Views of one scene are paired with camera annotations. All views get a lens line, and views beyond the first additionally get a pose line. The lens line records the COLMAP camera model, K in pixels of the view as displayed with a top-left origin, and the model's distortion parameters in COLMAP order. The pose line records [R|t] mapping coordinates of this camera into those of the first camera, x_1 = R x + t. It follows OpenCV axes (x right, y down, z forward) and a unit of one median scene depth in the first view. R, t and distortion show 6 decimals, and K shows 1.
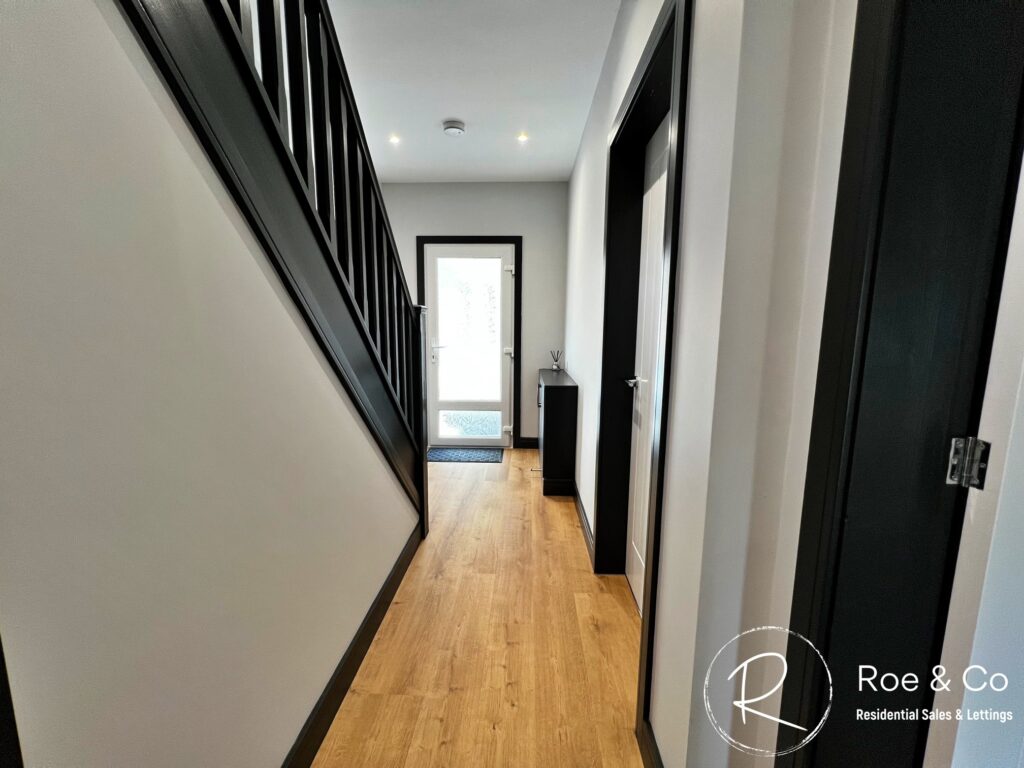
lens RADIAL K [[407.2, 0, 512.0], [0, 407.2, 384.0], [0, 0, 1]] dist [-0.000362, -0.000007]
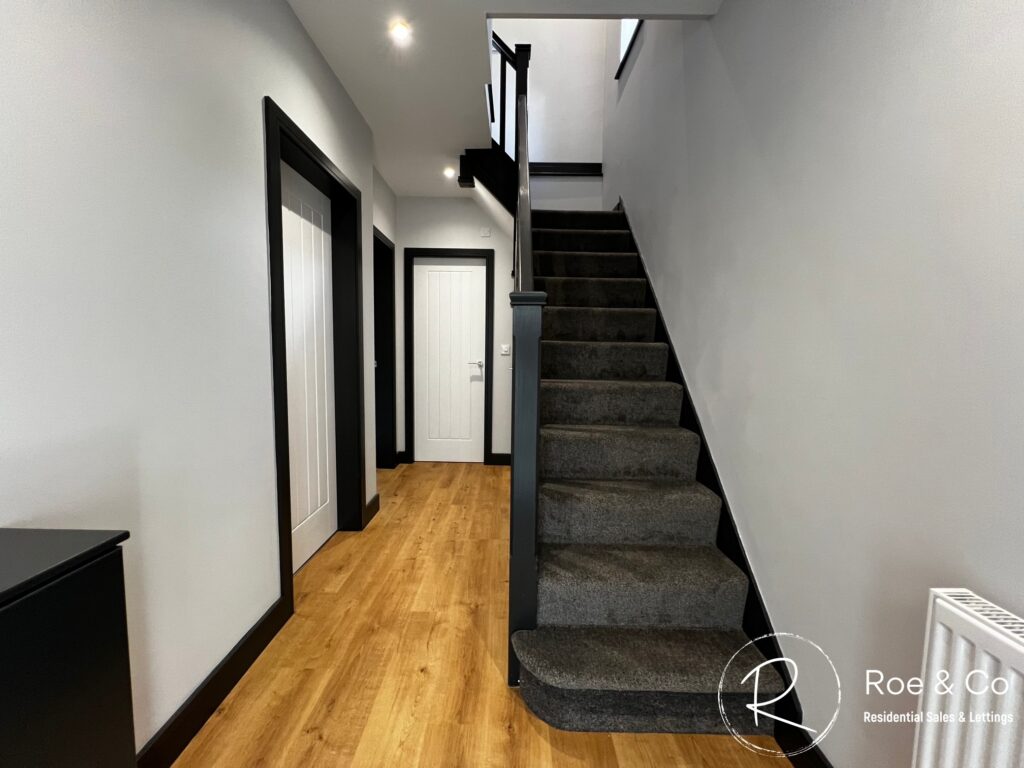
lens RADIAL K [[407.2, 0, 512.0], [0, 407.2, 384.0], [0, 0, 1]] dist [-0.000362, -0.000007]
pose [[-0.998803, -0.021915, -0.043720, -0.225837], [-0.031118, 0.974441, 0.222480, -0.228252], [0.037727, 0.223574, -0.973957, 1.879436]]
